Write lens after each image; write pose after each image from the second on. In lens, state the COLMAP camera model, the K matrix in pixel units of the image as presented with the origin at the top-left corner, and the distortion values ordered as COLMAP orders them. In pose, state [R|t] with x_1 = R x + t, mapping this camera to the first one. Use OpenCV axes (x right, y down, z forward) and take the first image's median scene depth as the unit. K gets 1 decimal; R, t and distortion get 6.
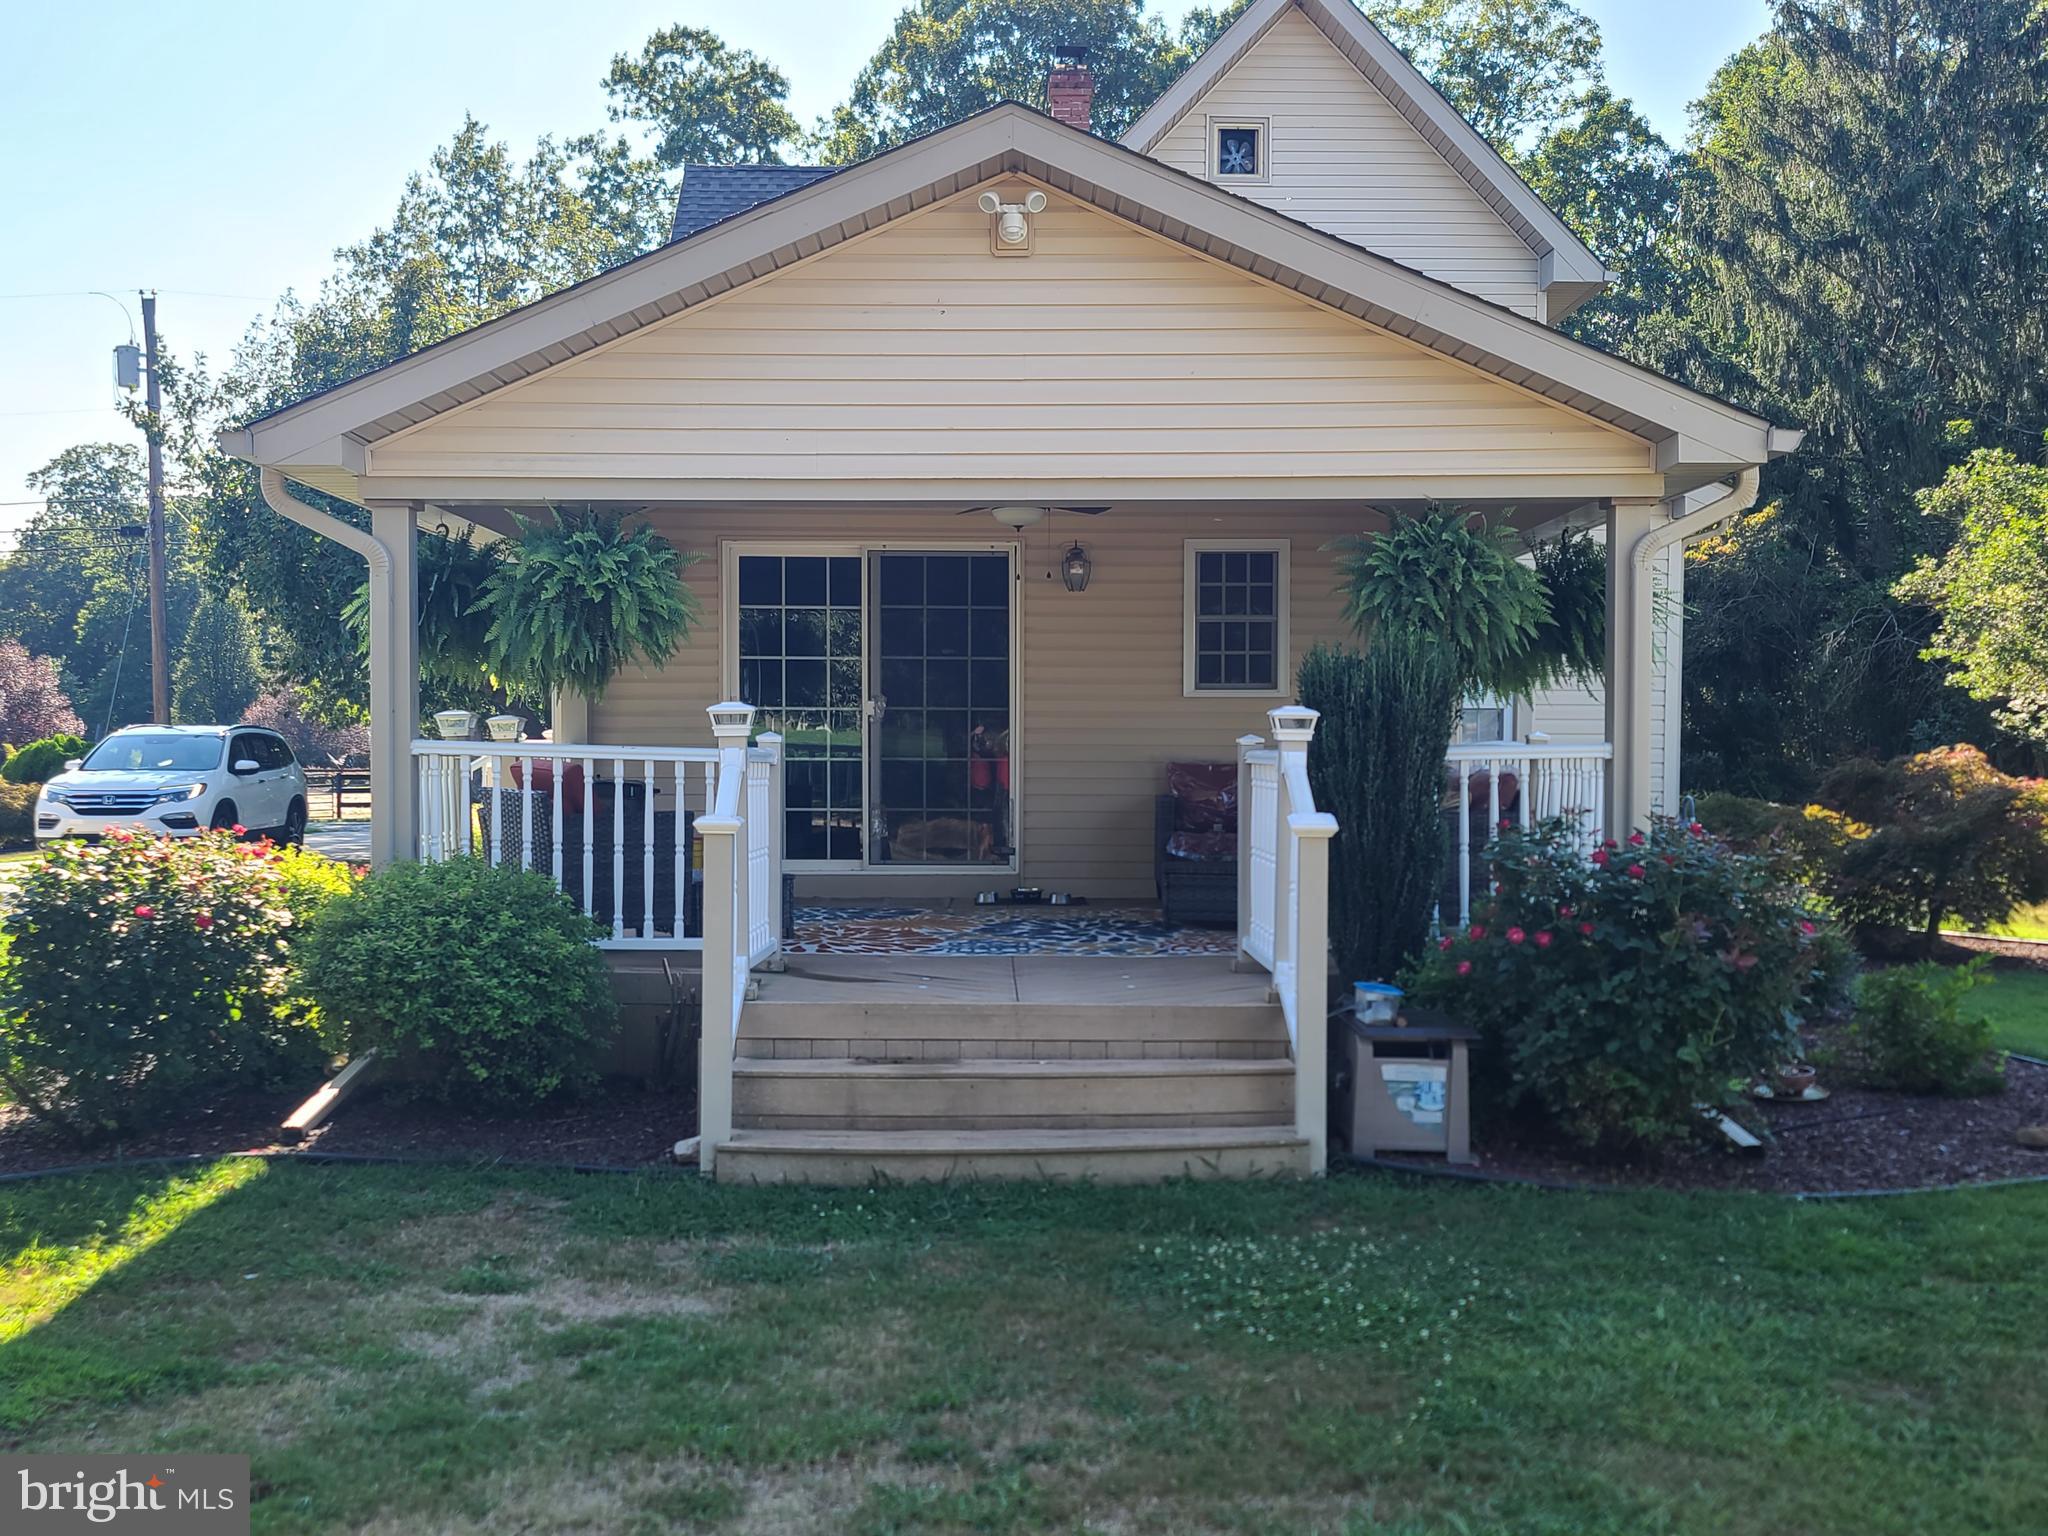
lens RADIAL K [[1935.8, 0, 1031.1], [0, 1935.8, 777.9], [0, 0, 1]] dist [-0.019644, 0.000000]
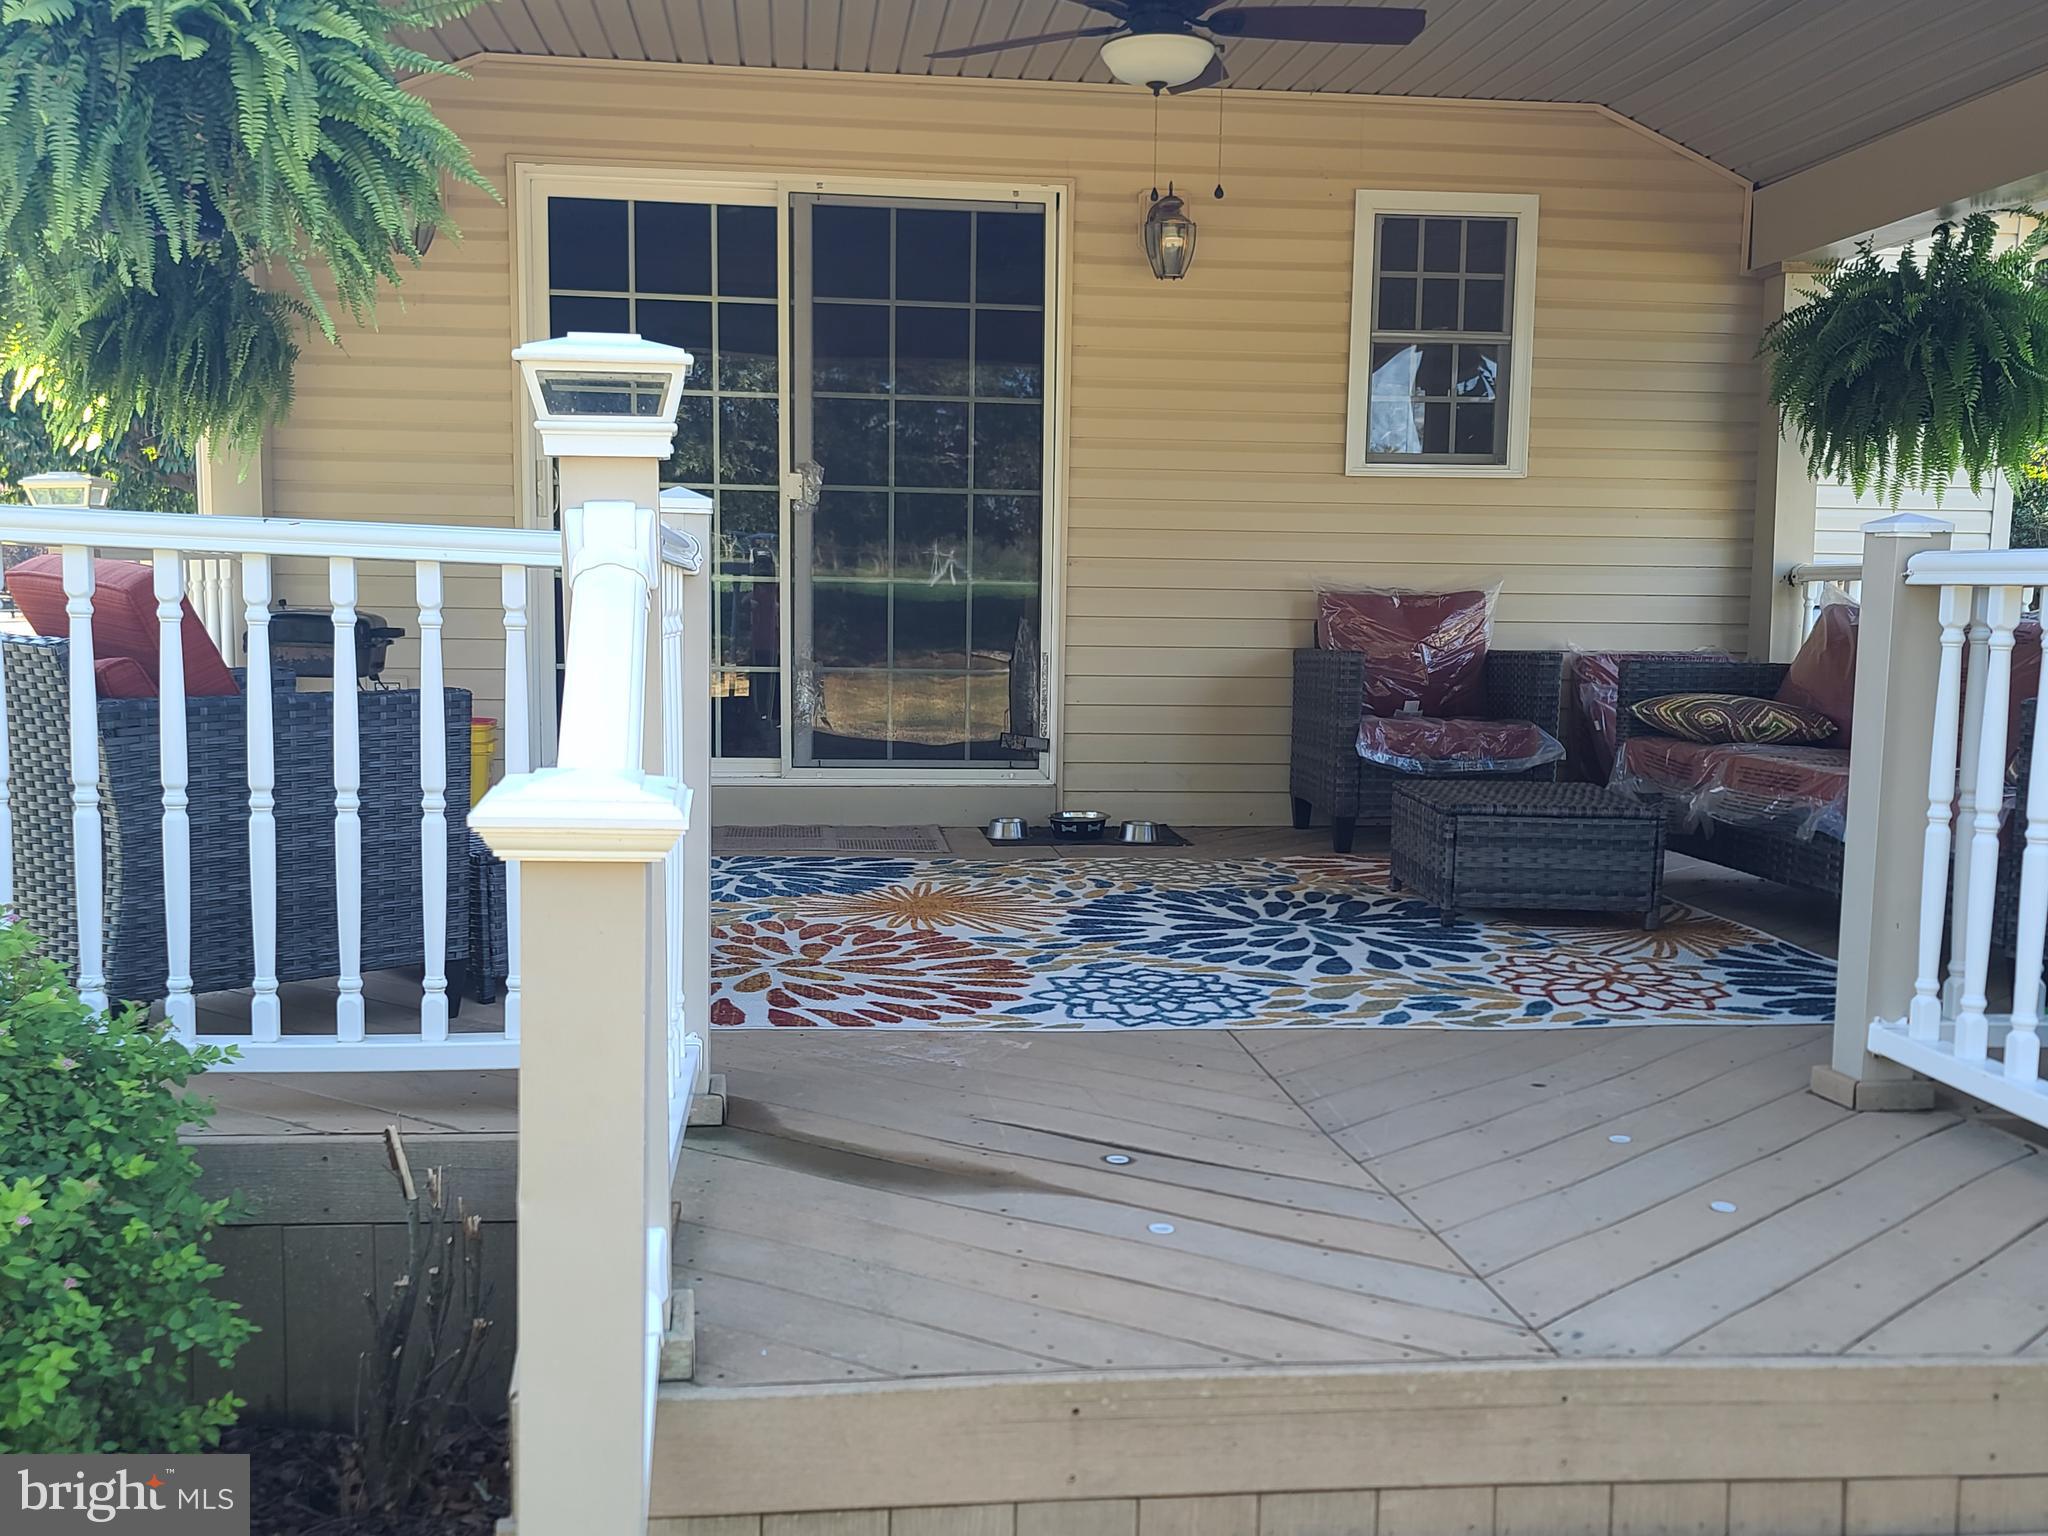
lens RADIAL K [[1986.2, 0, 1010.5], [0, 1986.2, 766.0], [0, 0, 1]] dist [0.052439, 0.000000]
pose [[0.995170, 0.003816, 0.098094, -0.078146], [-0.010608, 0.997574, 0.068808, 0.004085], [-0.097593, -0.069516, 0.992796, 0.431867]]
